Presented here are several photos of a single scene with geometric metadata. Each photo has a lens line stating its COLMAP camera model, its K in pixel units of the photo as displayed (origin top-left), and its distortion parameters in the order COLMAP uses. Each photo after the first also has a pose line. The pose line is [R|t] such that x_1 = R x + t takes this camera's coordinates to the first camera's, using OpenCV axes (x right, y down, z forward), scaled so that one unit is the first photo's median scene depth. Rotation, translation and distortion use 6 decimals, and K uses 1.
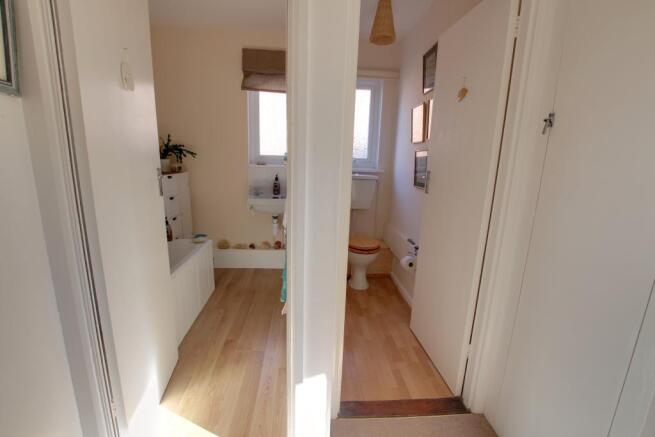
lens RADIAL K [[302.6, 0, 327.0], [0, 302.6, 222.2], [0, 0, 1]] dist [-0.022481, -0.000073]
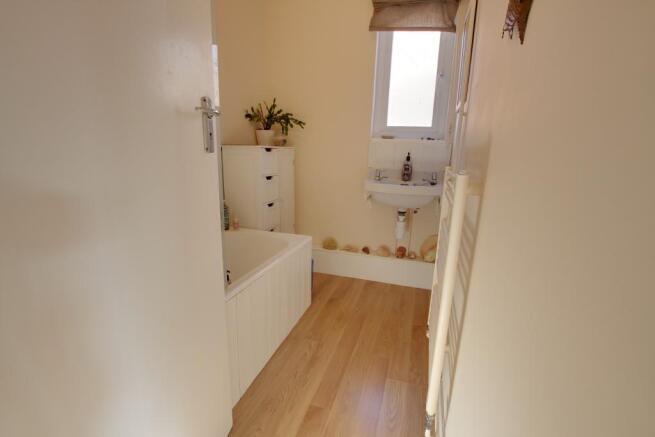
lens RADIAL K [[302.6, 0, 327.0], [0, 302.6, 222.2], [0, 0, 1]] dist [-0.022481, -0.000073]
pose [[0.926223, 0.084953, -0.367279, -0.076775], [-0.082470, 0.996340, 0.022480, 0.003356], [0.367844, 0.009468, 0.929839, 0.303711]]
